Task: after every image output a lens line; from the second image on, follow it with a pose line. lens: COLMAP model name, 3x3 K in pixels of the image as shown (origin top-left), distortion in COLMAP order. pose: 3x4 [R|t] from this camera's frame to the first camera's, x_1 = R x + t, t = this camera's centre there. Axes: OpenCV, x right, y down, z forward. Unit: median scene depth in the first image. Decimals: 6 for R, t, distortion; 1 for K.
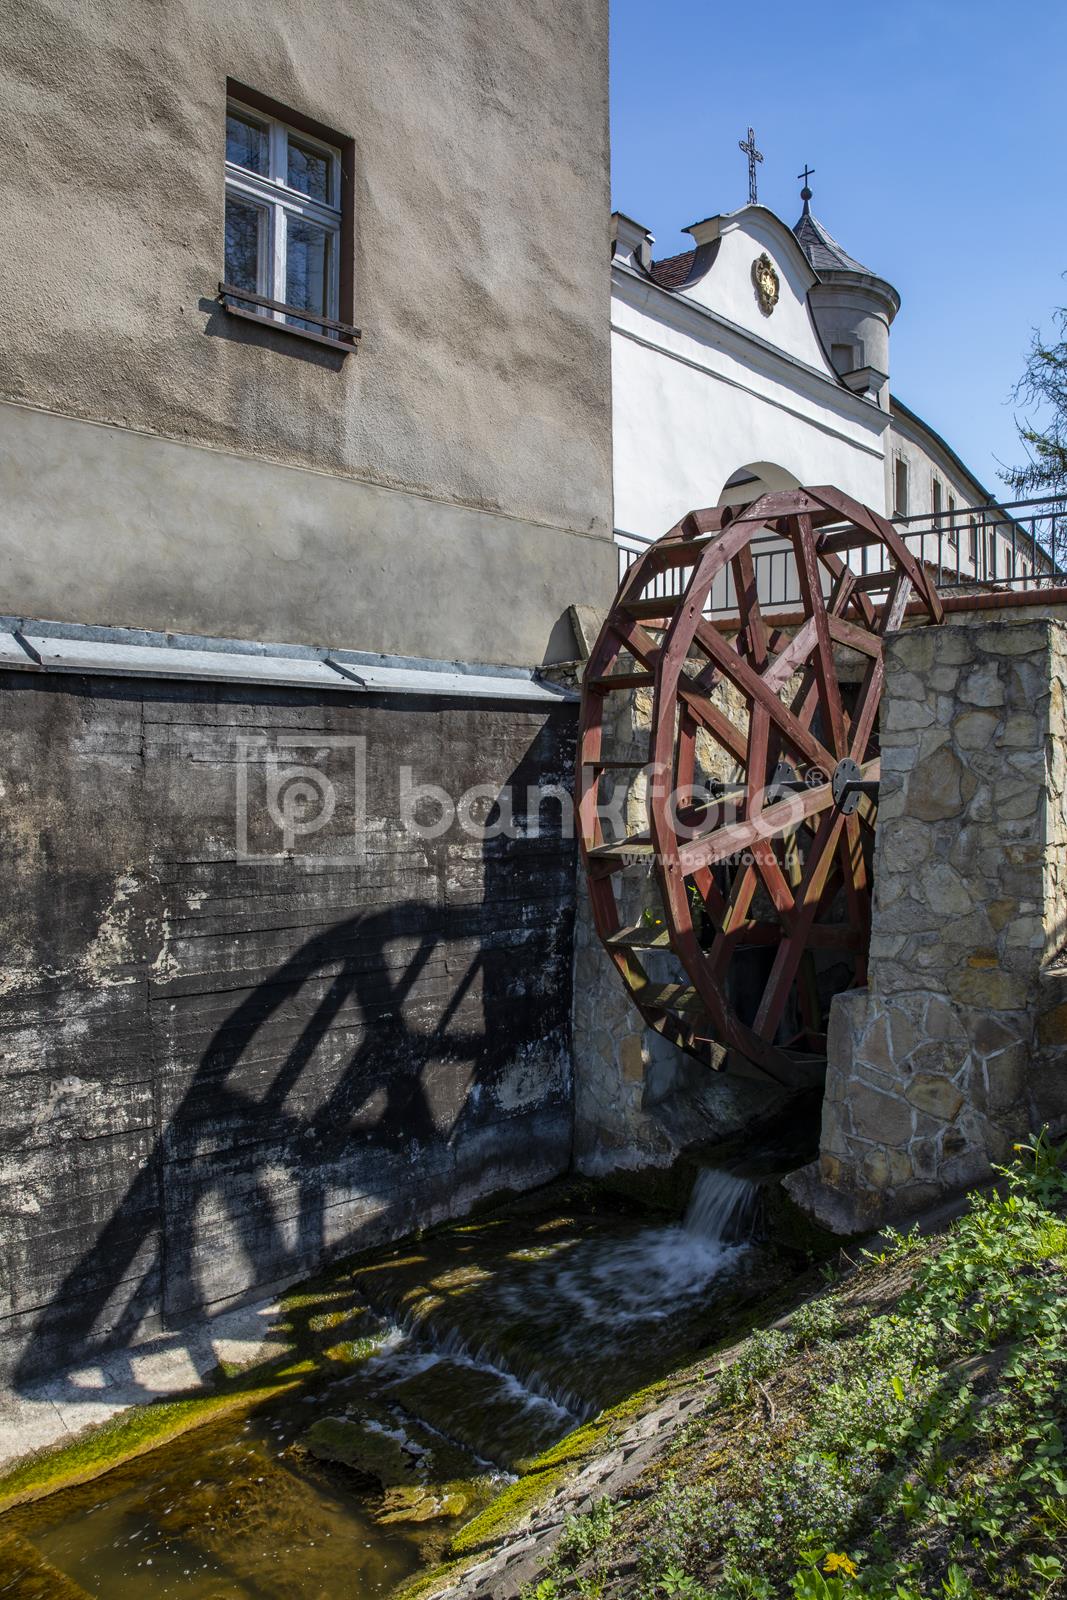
lens RADIAL K [[1187.8, 0, 533.5], [0, 1187.8, 800.0], [0, 0, 1]] dist [-0.062046, 0.004493]
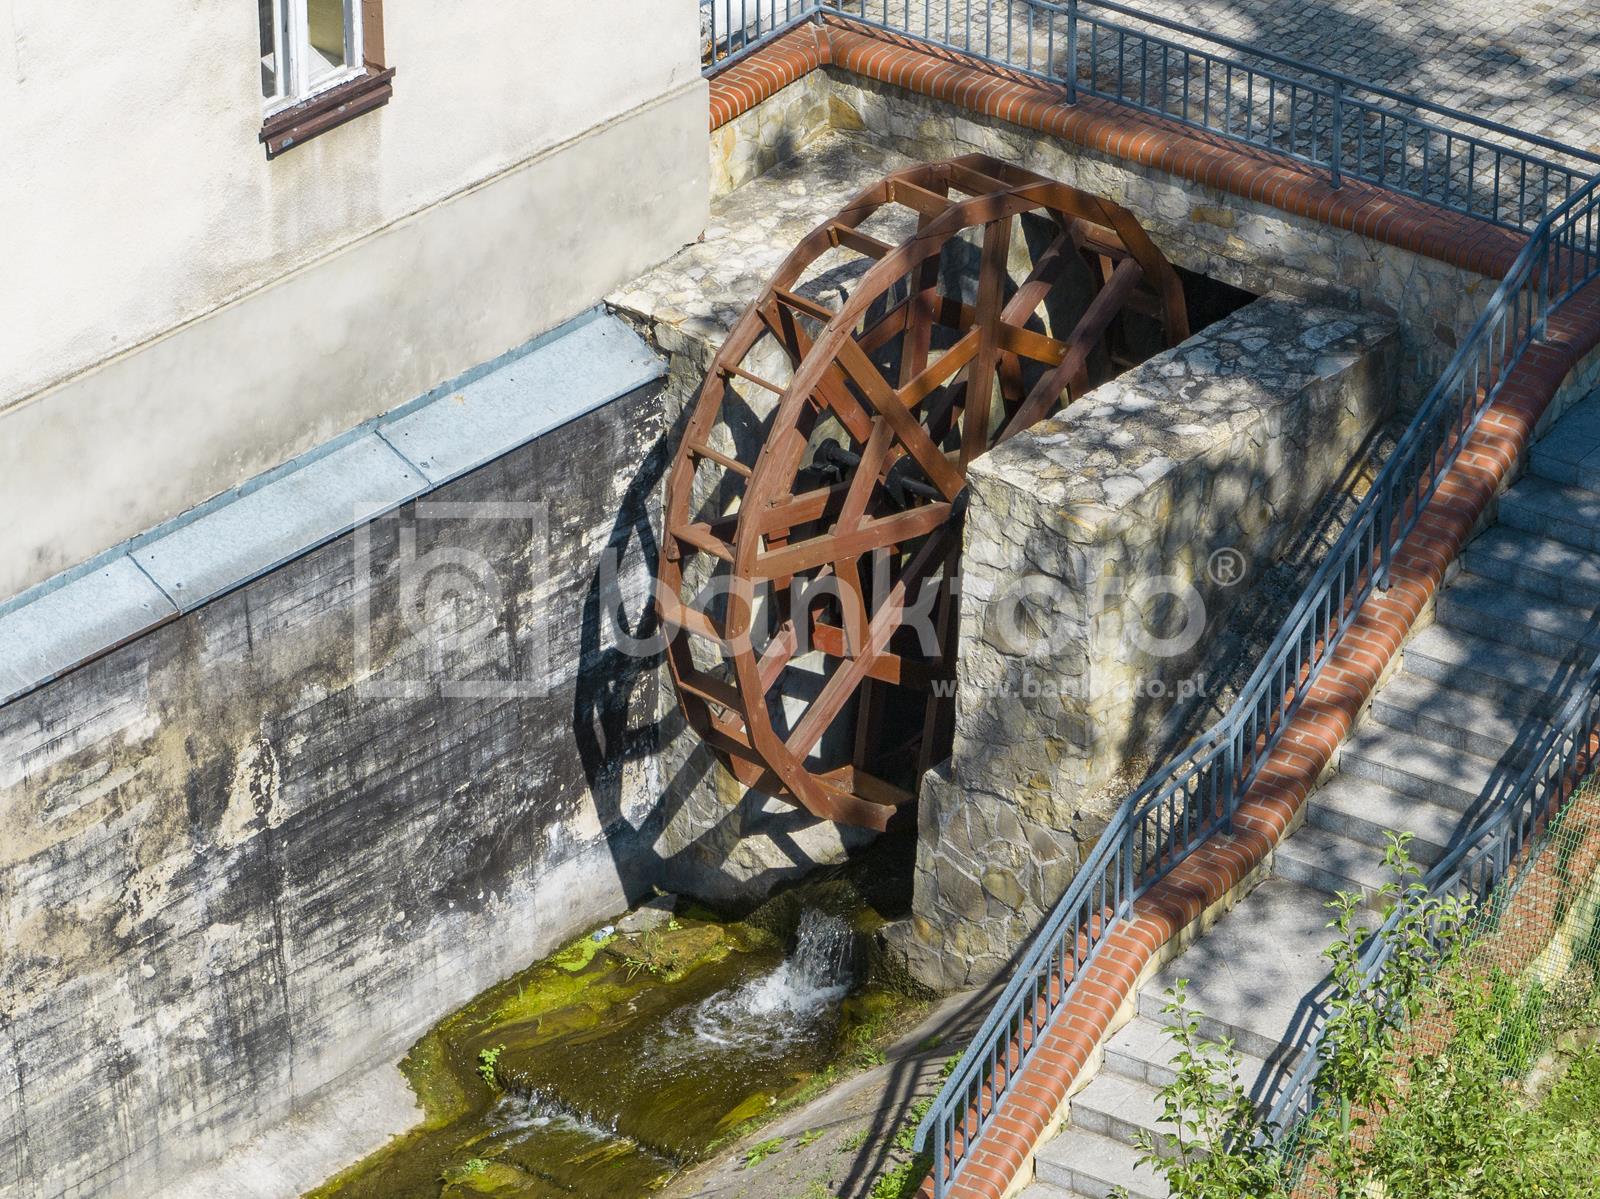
lens RADIAL K [[7654.9, 0, 800.0], [0, 7654.9, 599.5], [0, 0, 1]] dist [-0.268220, -5.662831]
pose [[0.998635, -0.032440, 0.040939, -0.121827], [0.009683, 0.885153, 0.465200, -3.397798], [-0.051328, -0.464169, 0.884258, -5.295766]]
